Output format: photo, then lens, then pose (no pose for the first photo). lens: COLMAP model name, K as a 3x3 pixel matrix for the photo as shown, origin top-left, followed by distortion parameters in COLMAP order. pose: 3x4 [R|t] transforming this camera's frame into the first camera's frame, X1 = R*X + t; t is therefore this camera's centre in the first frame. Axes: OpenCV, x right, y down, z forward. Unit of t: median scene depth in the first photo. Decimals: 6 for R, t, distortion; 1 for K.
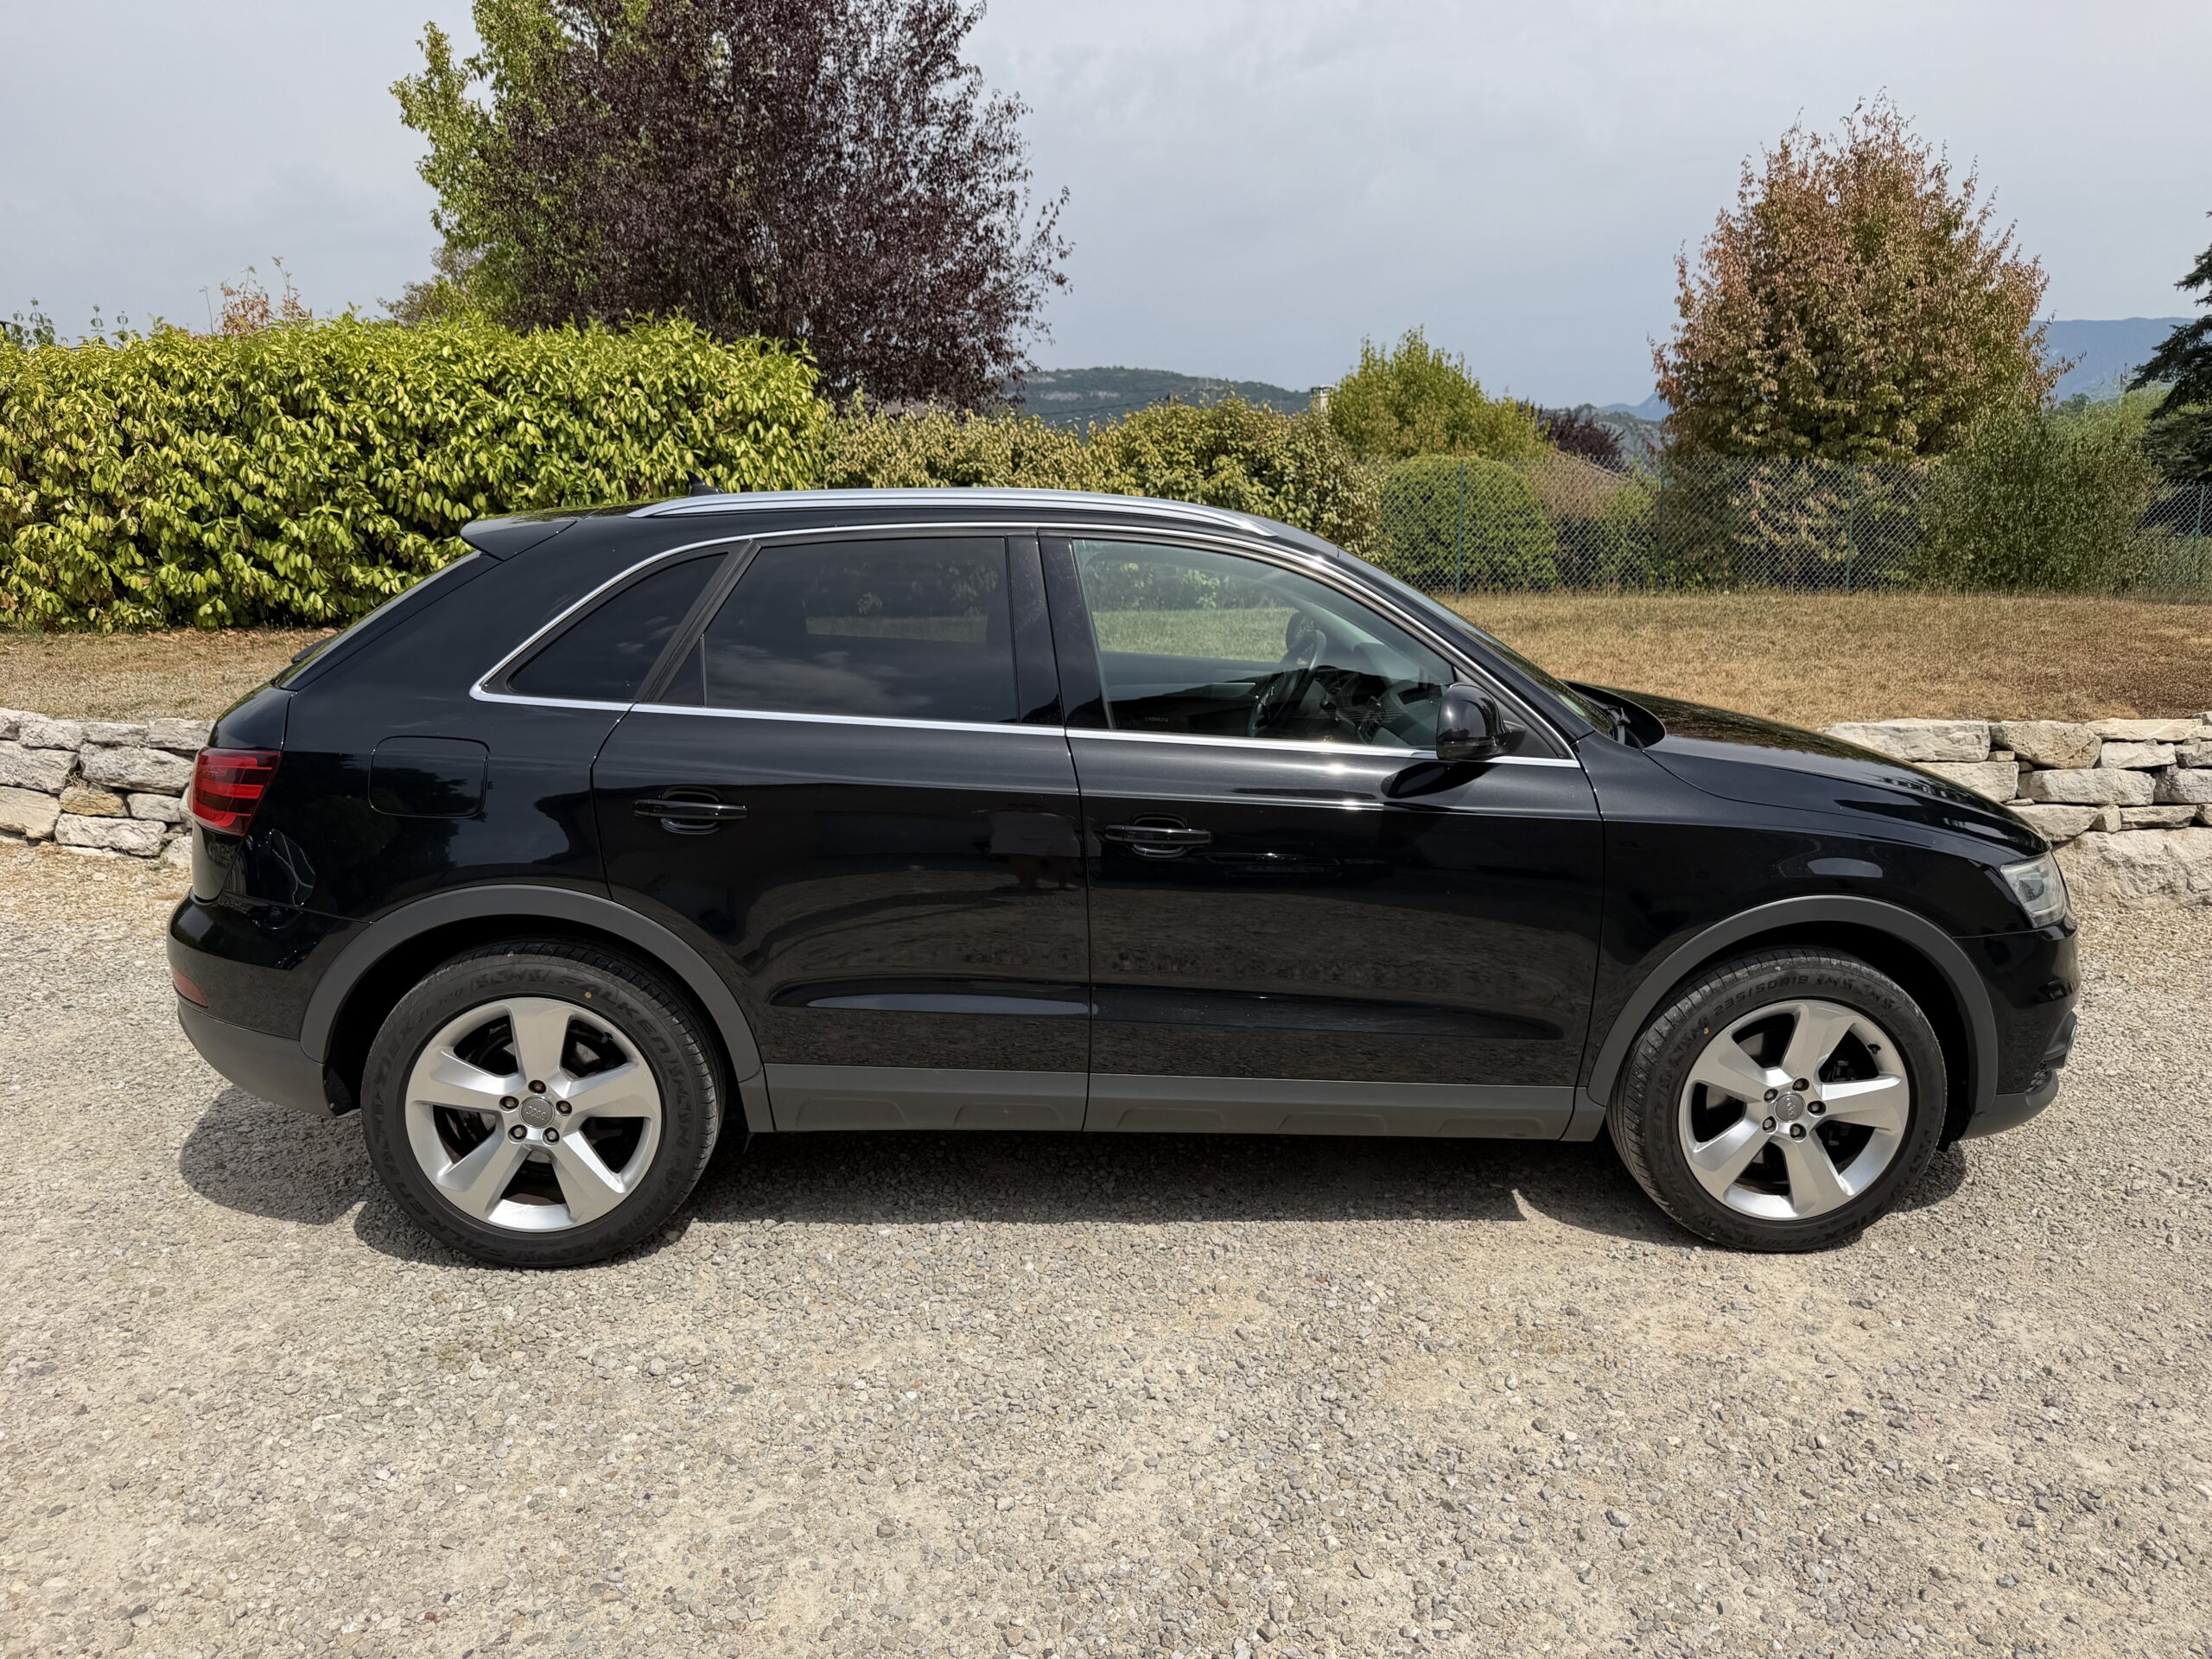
lens RADIAL K [[1584.1, 0, 1109.1], [0, 1584.1, 820.7], [0, 0, 1]] dist [0.014416, -0.023327]
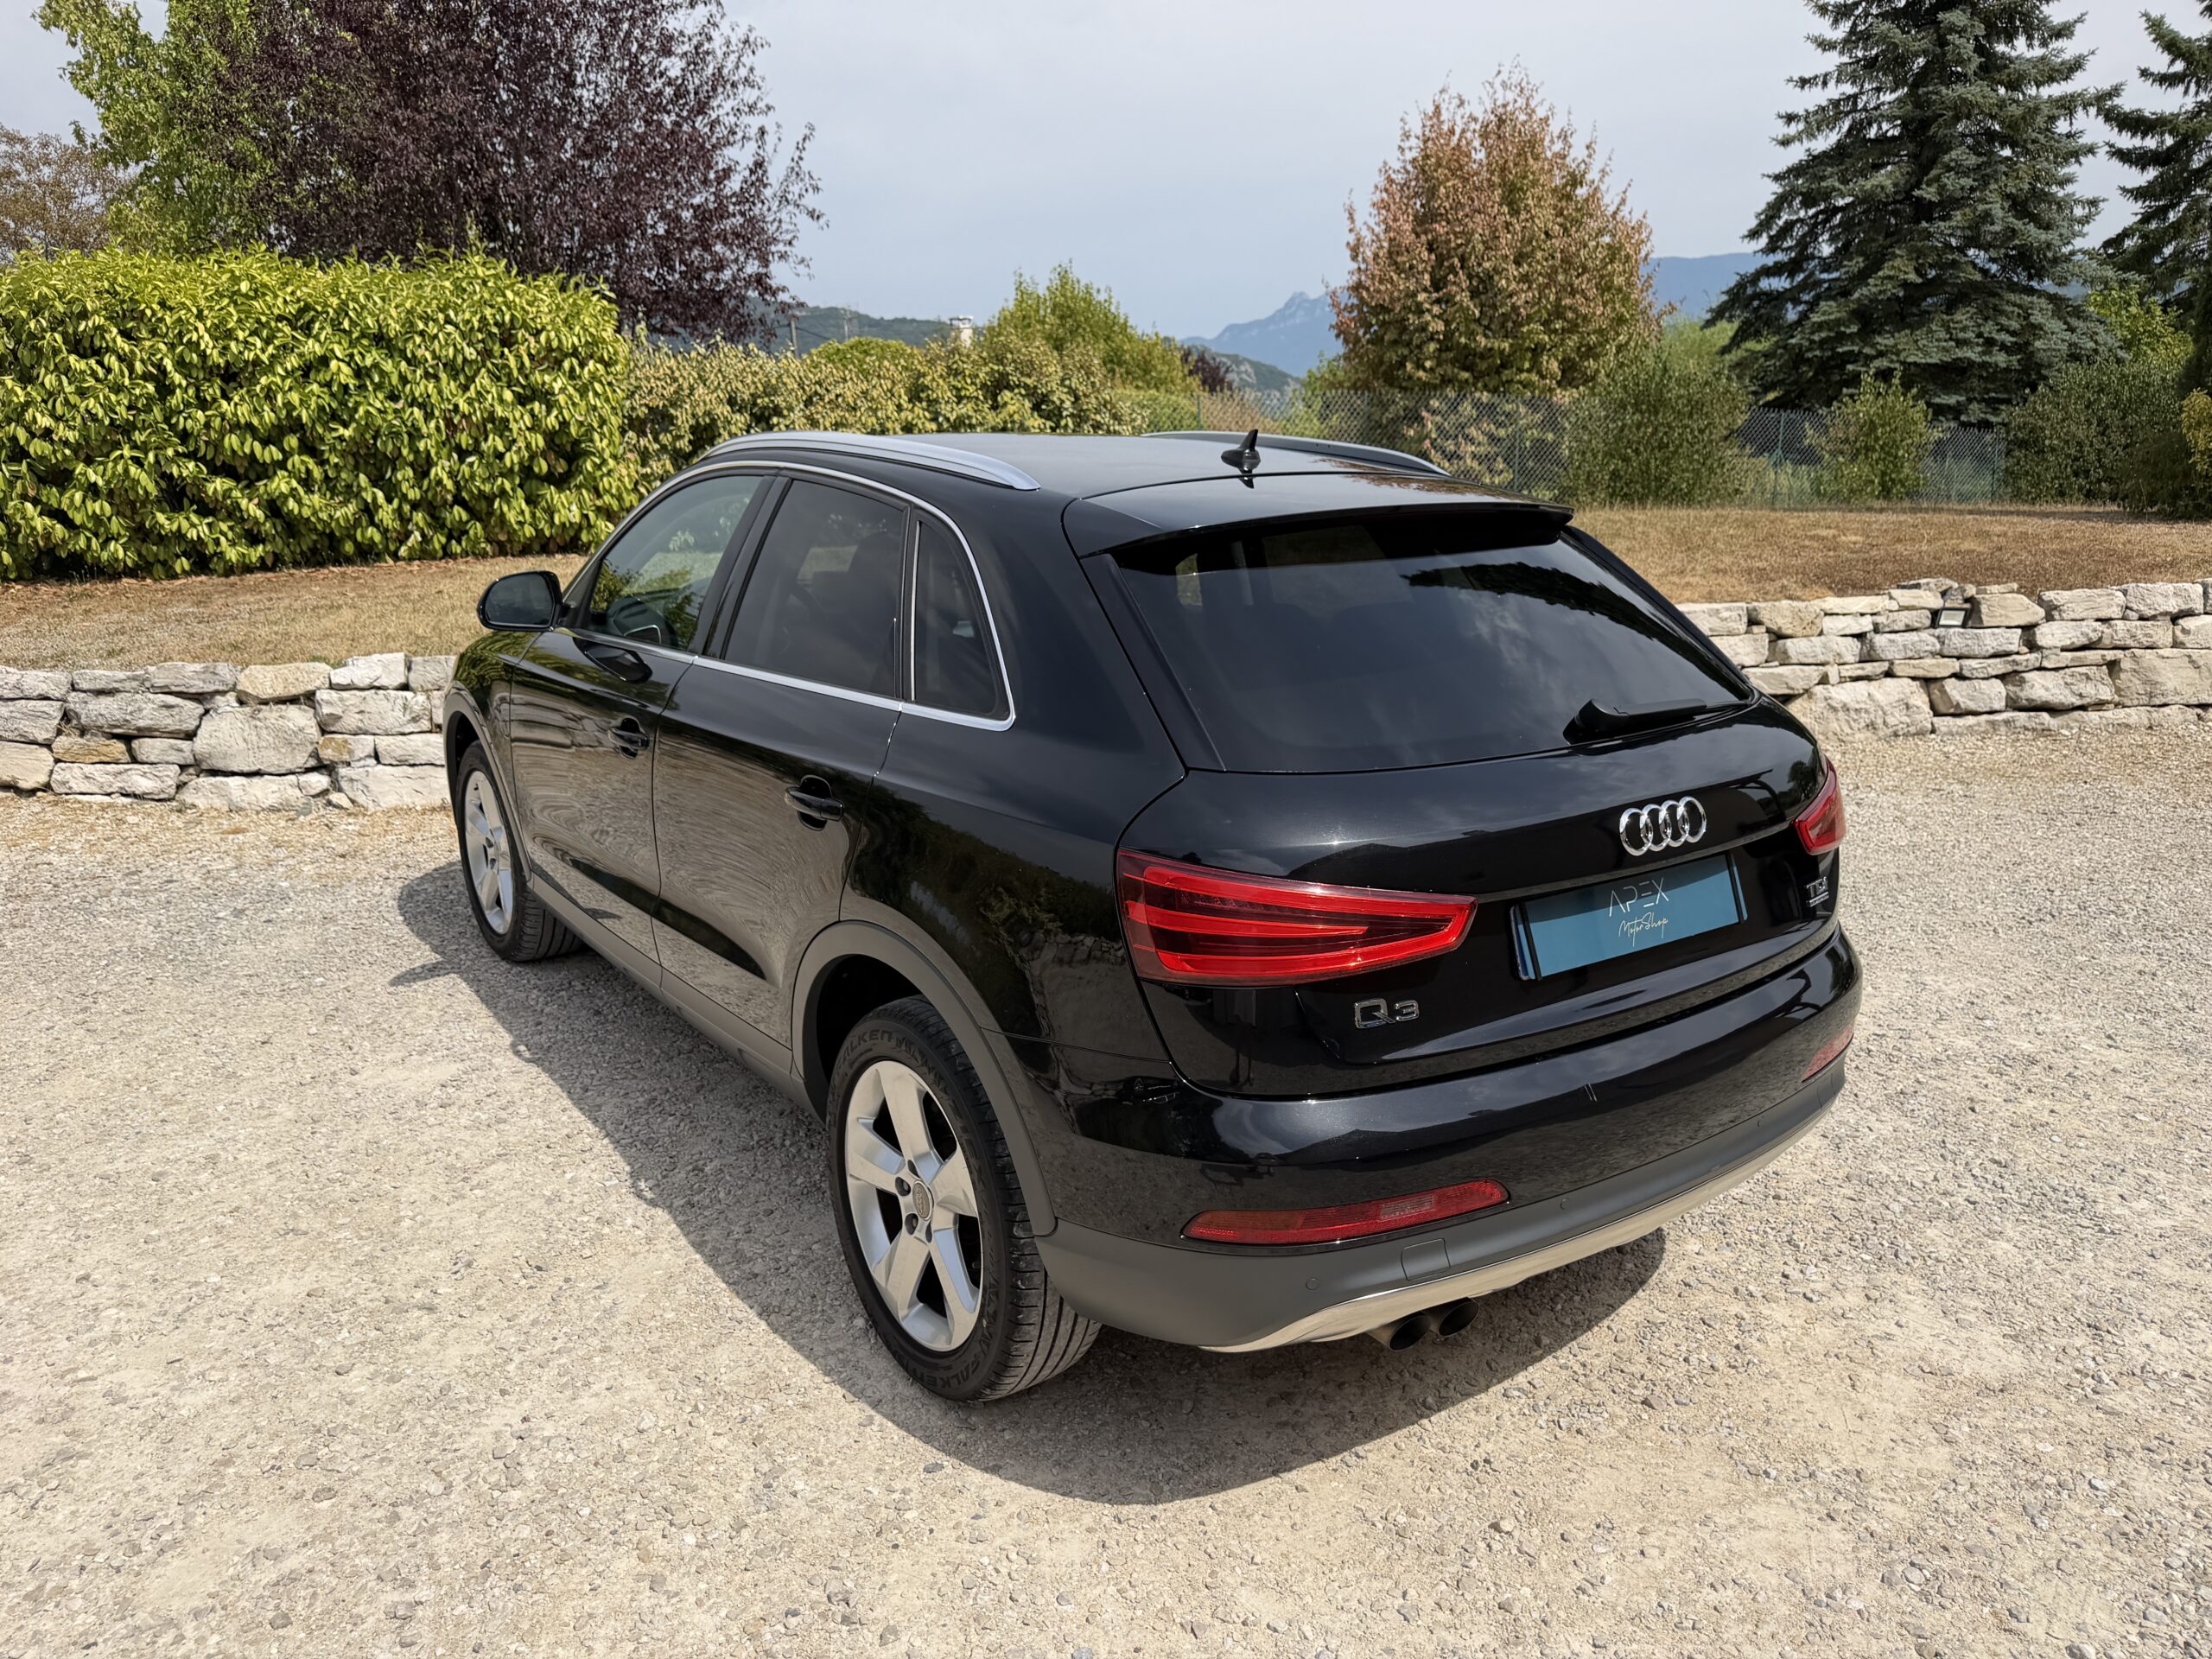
lens RADIAL K [[1584.1, 0, 1096.8], [0, 1584.1, 856.3], [0, 0, 1]] dist [0.014416, -0.023327]
pose [[0.970398, -0.071328, 0.230739, -0.157692], [0.057014, 0.996046, 0.068127, 0.014209], [-0.234686, -0.052955, 0.970628, -0.078959]]
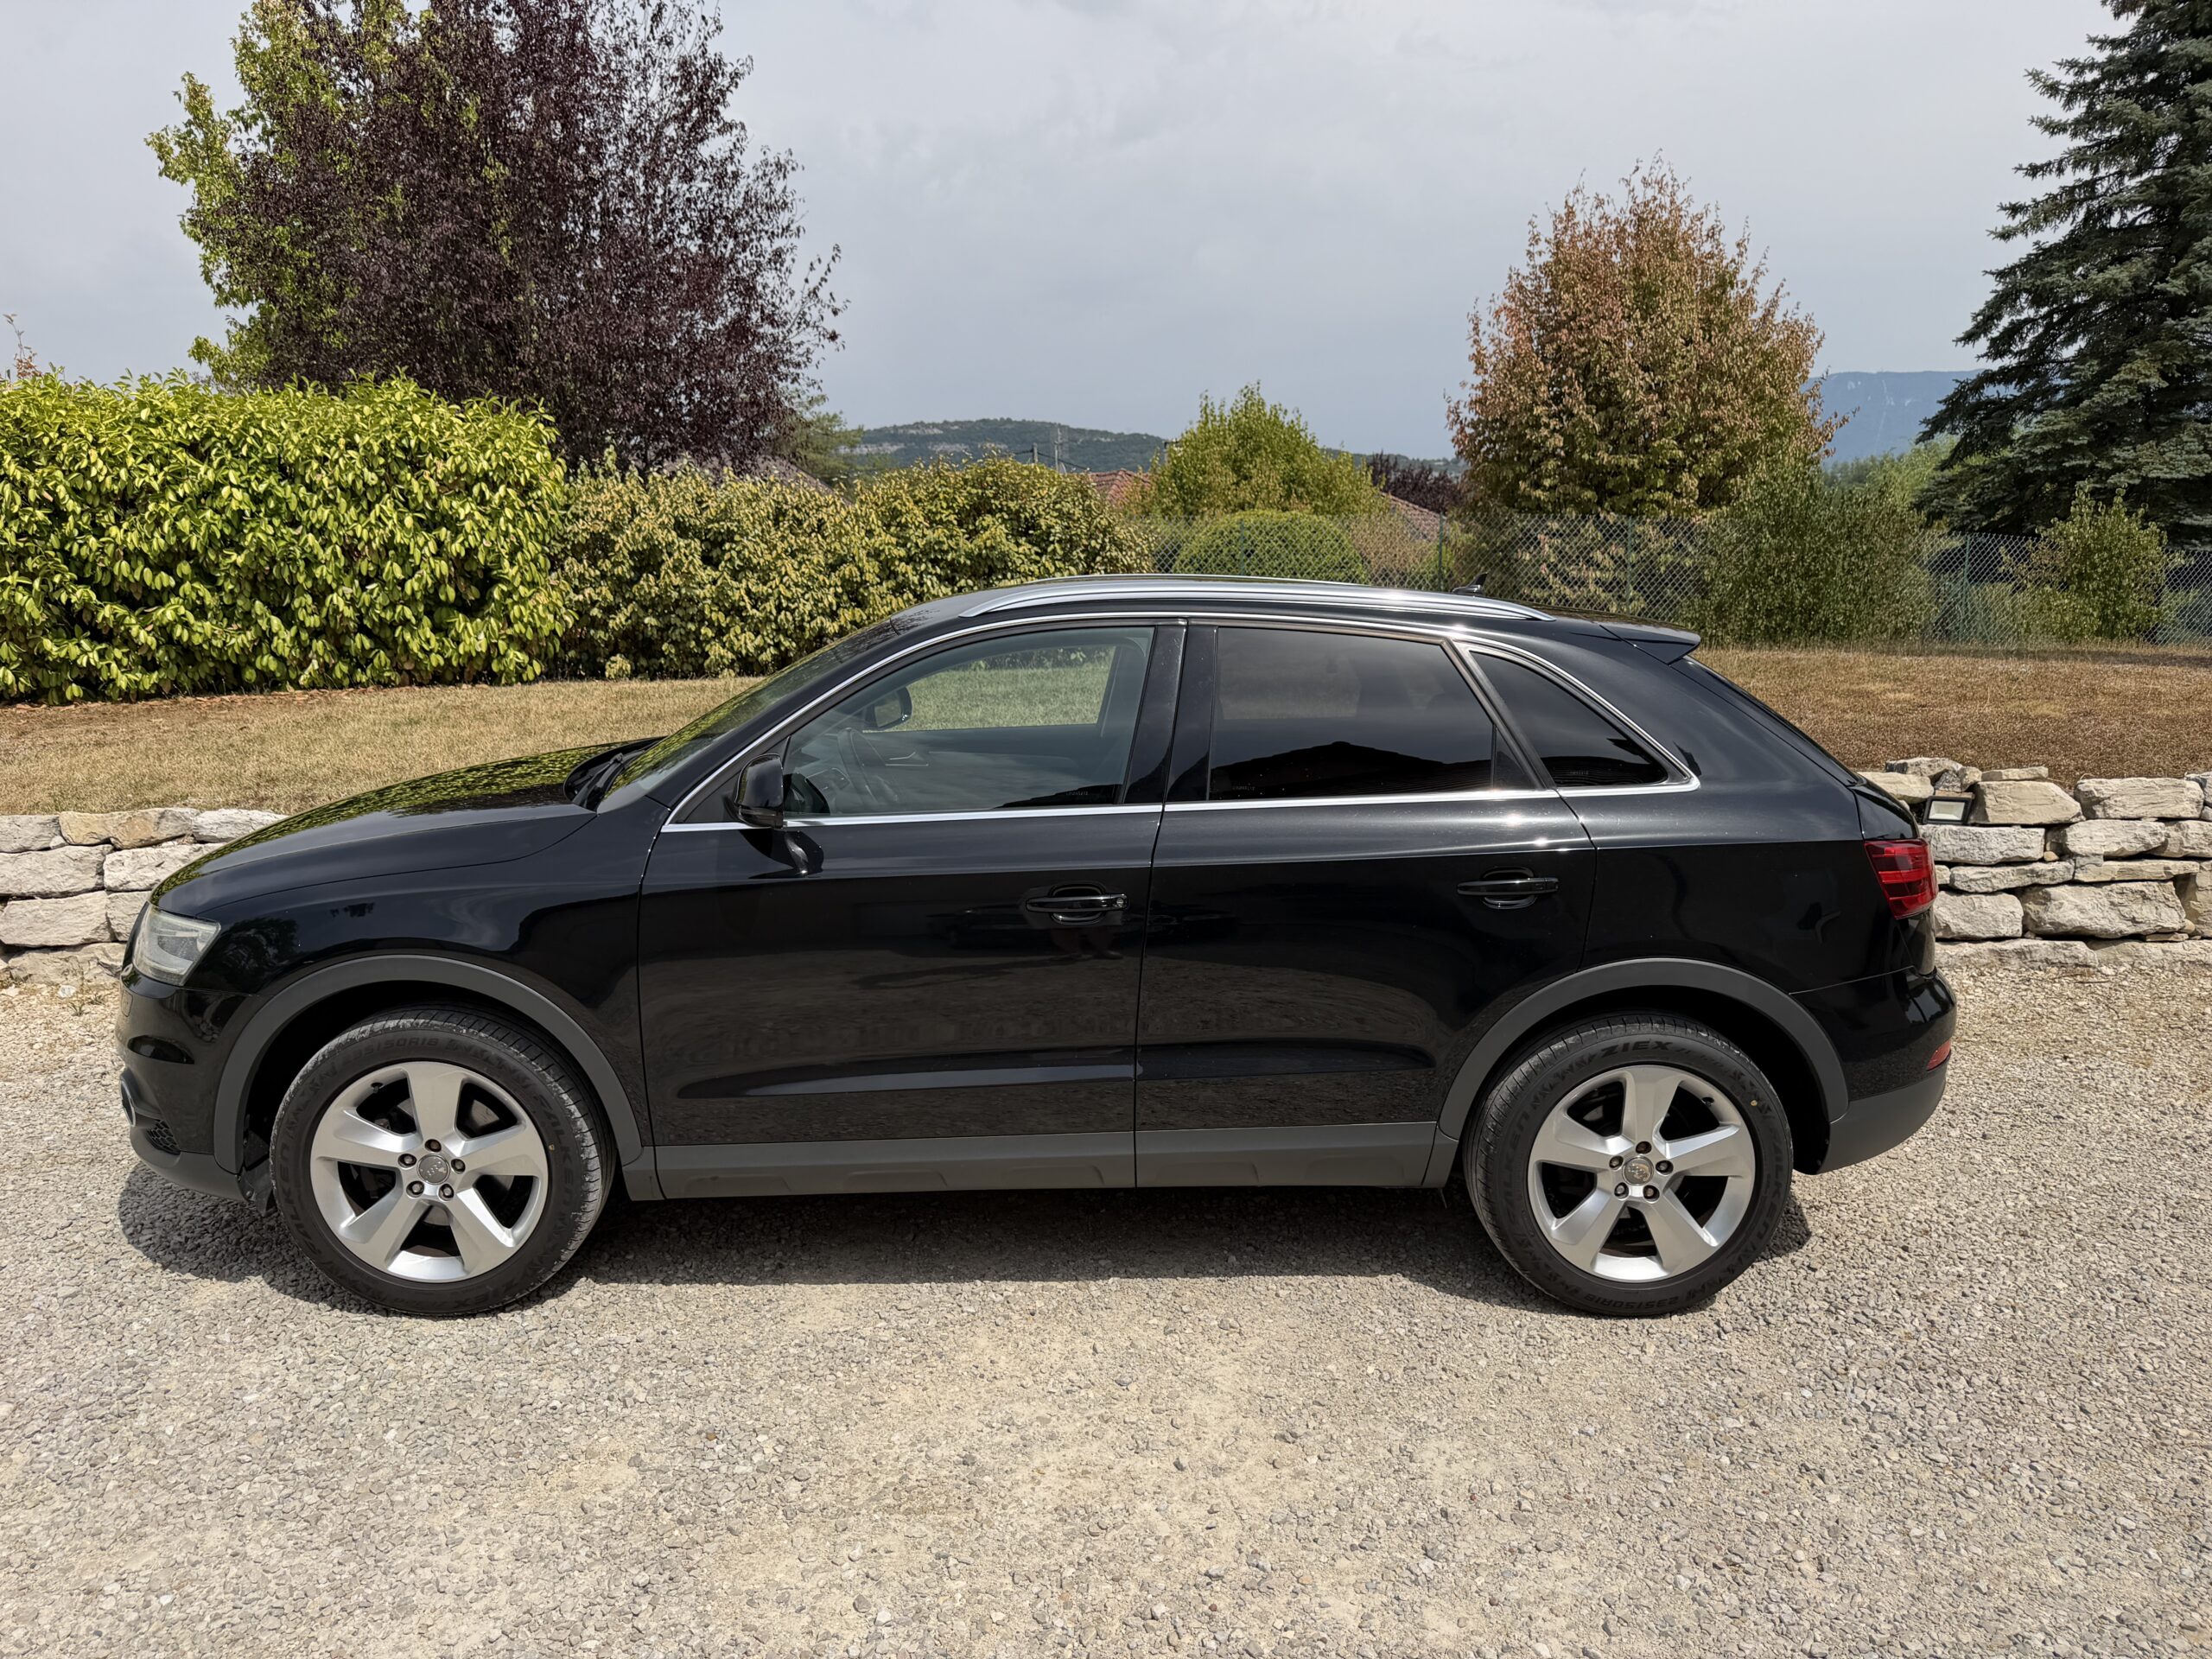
lens RADIAL K [[1584.1, 0, 1100.6], [0, 1584.1, 835.6], [0, 0, 1]] dist [0.014416, -0.023327]
pose [[0.998036, -0.018246, 0.059922, 0.093195], [0.019522, 0.999594, -0.020771, -0.010463], [-0.059519, 0.021900, 0.997987, 0.017673]]
